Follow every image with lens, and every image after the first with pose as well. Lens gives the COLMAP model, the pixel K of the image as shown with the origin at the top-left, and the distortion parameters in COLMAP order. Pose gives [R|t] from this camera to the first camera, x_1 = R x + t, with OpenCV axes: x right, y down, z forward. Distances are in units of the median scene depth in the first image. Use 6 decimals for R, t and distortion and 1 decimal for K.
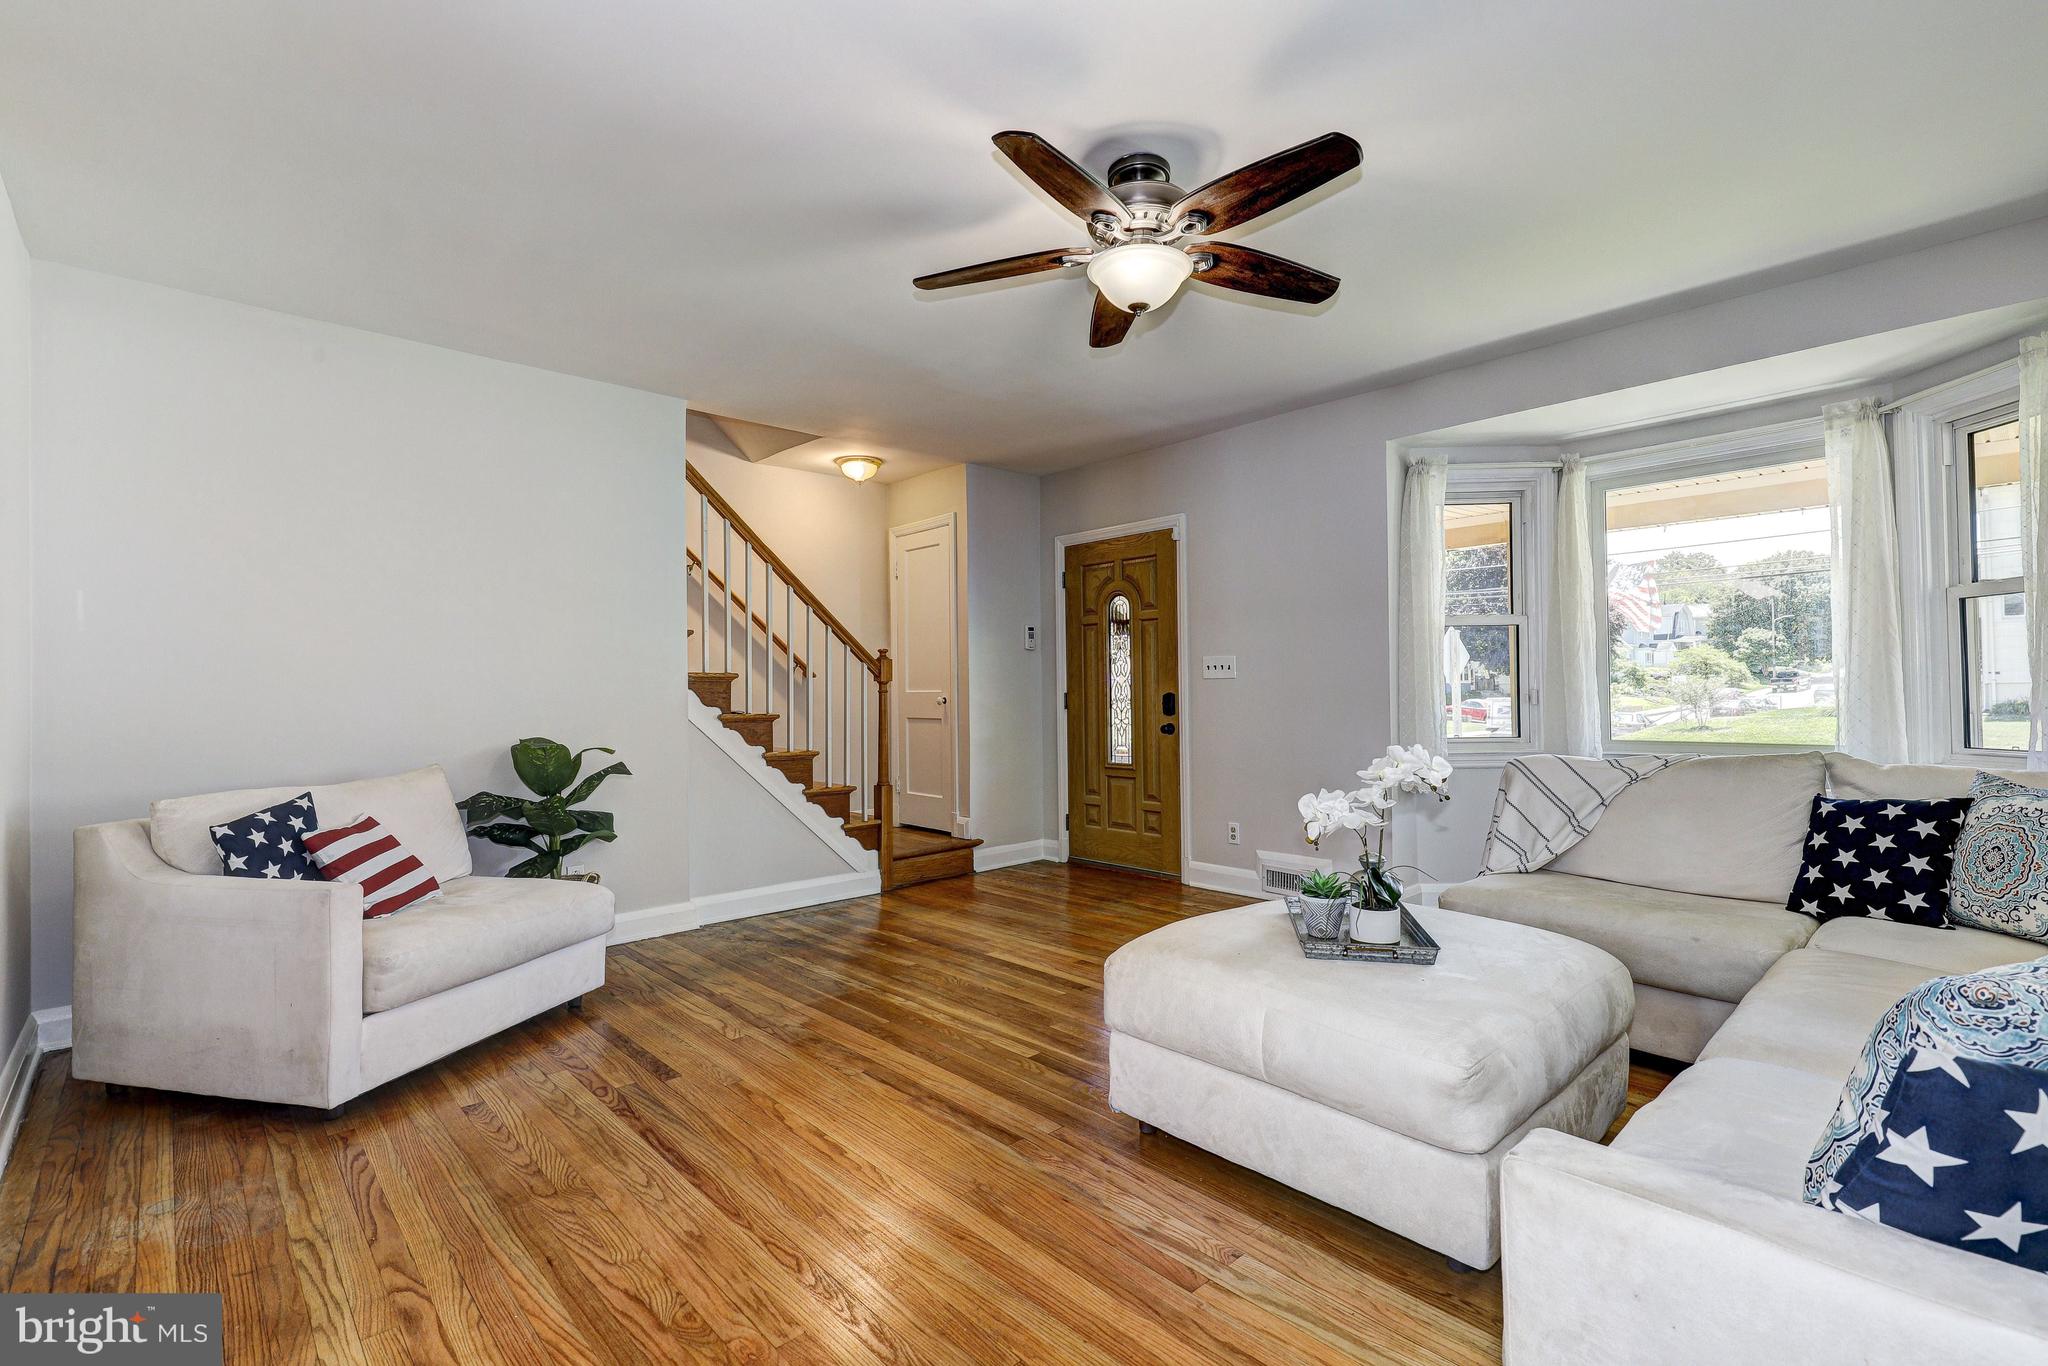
lens RADIAL K [[922.8, 0, 1031.6], [0, 922.8, 676.8], [0, 0, 1]] dist [0.001395, -0.000884]
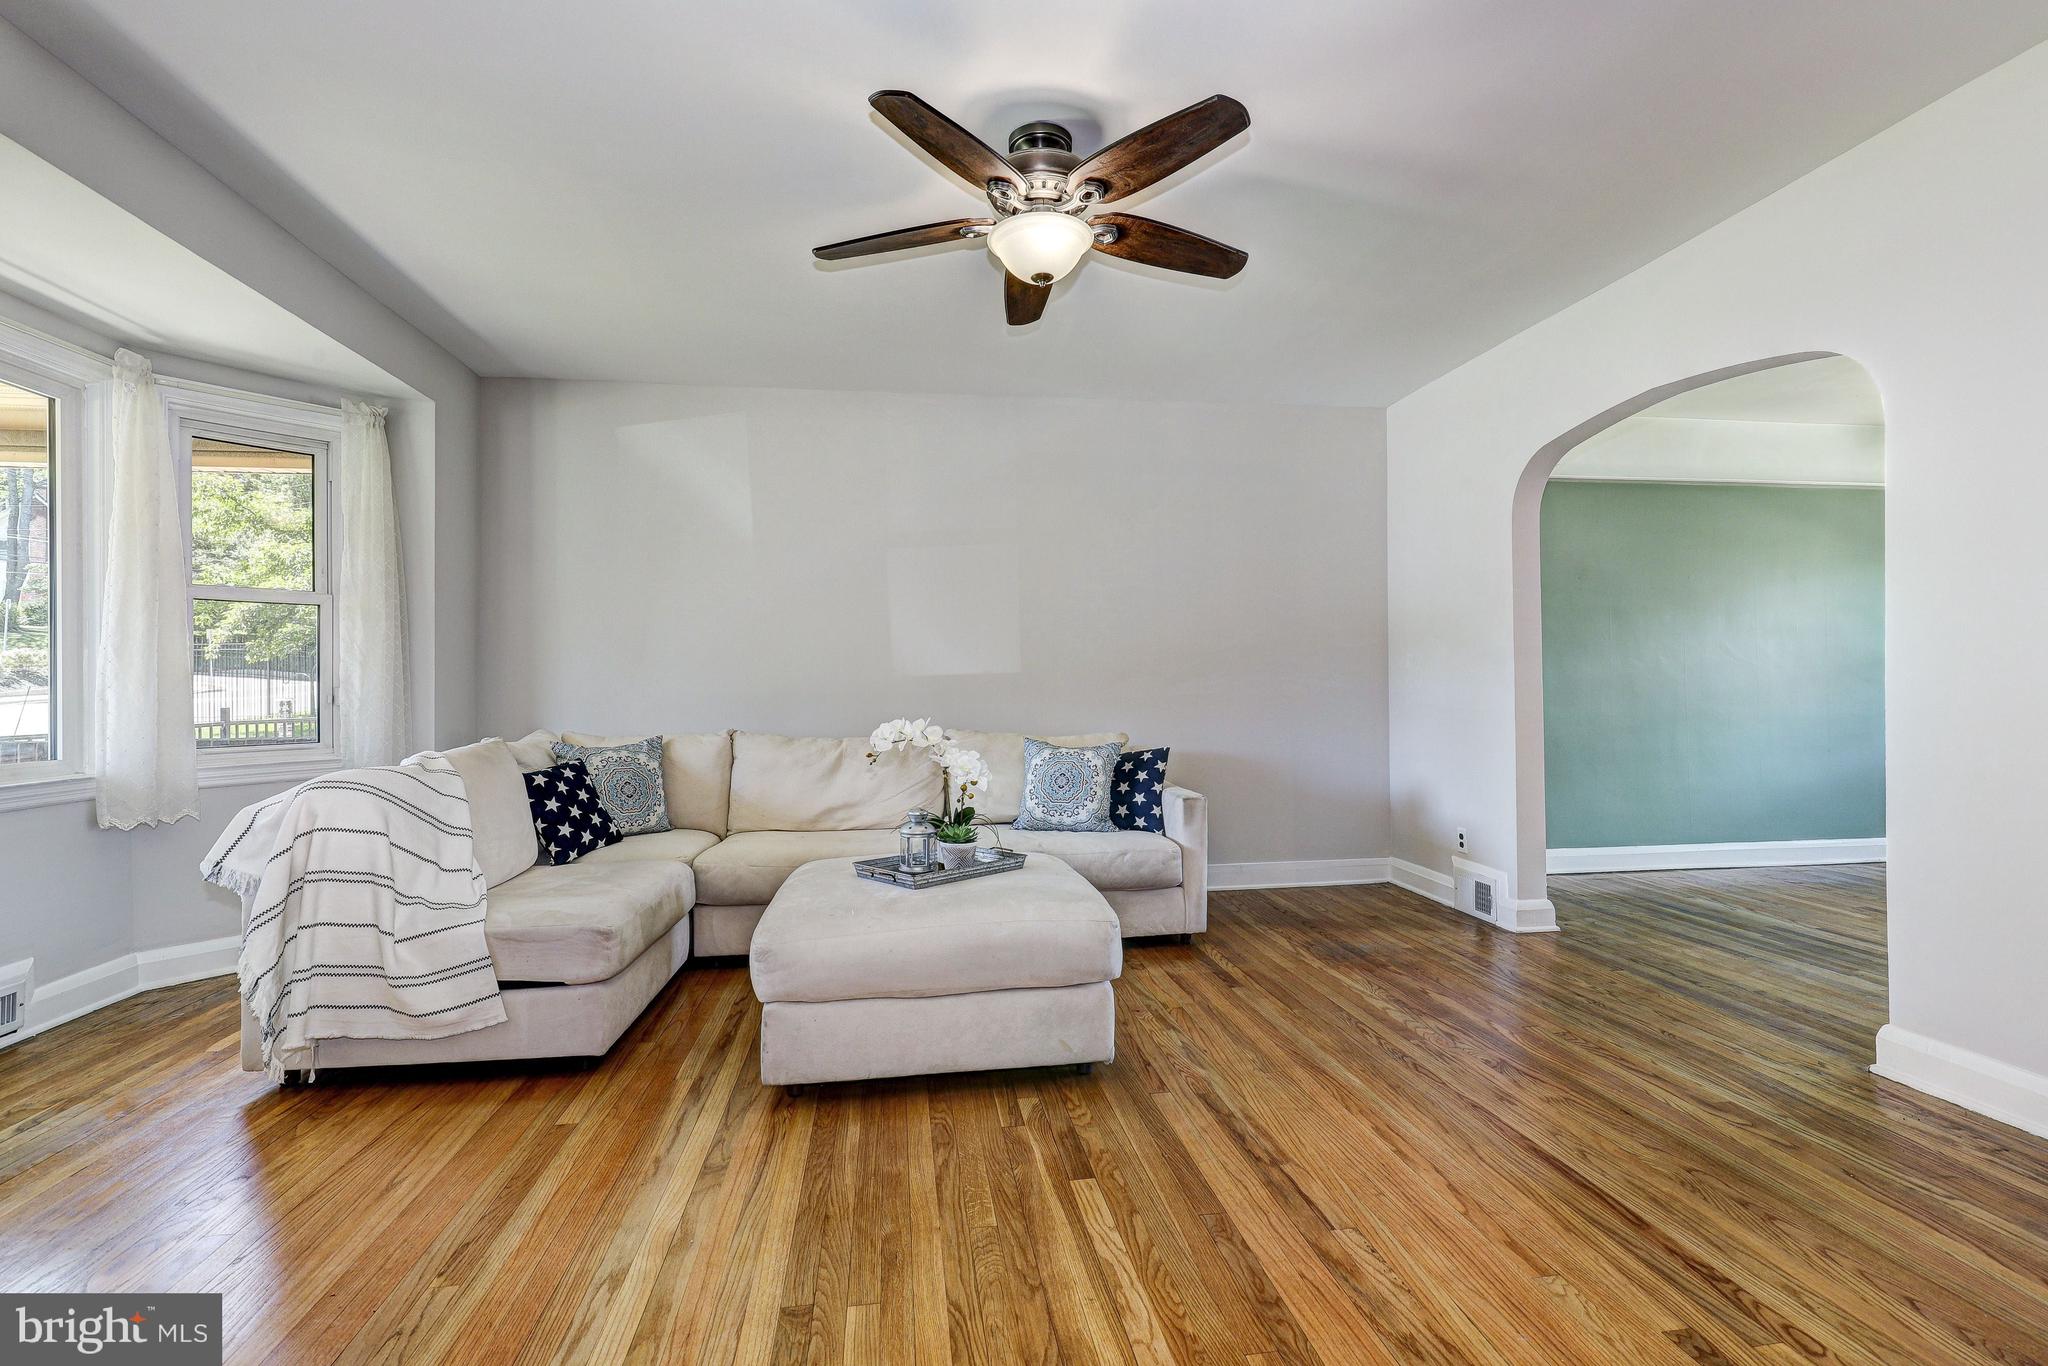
lens RADIAL K [[923.9, 0, 1031.1], [0, 923.9, 680.3], [0, 0, 1]] dist [-0.000078, 0.000495]
pose [[-0.824439, 0.023504, 0.565462, -0.286152], [0.011432, 0.999625, -0.024883, 0.035557], [-0.565835, -0.014050, -0.824399, 1.235315]]
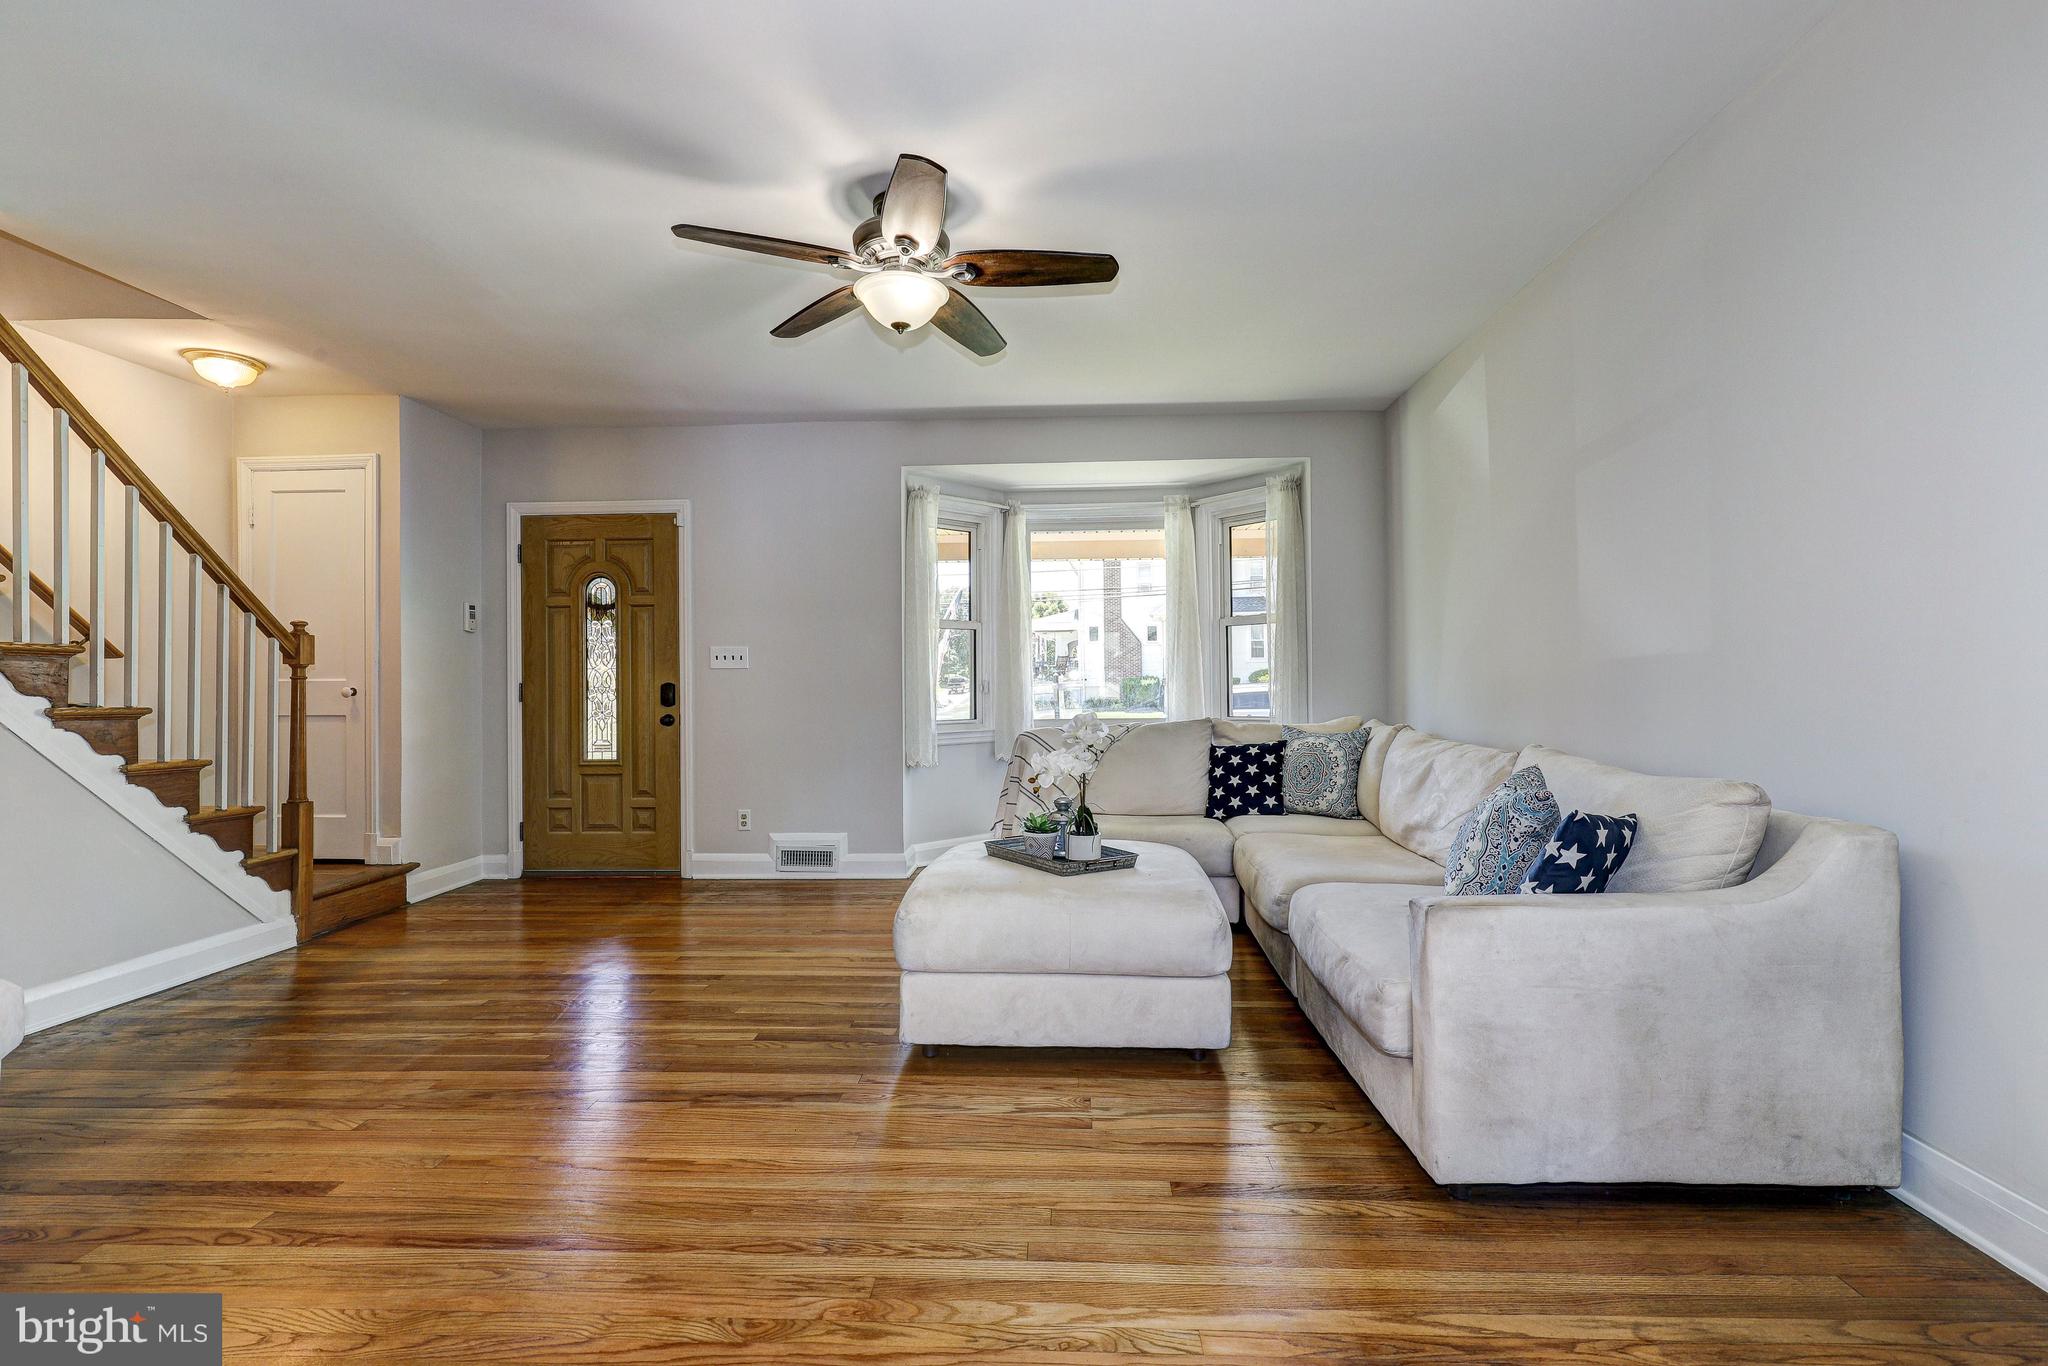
lens RADIAL K [[922.8, 0, 1031.6], [0, 922.8, 676.8], [0, 0, 1]] dist [0.001395, -0.000884]
pose [[0.712764, 0.012834, 0.701286, -0.374649], [-0.010704, 0.999915, -0.007420, 0.020360], [-0.701322, -0.002218, 0.712841, 0.064338]]
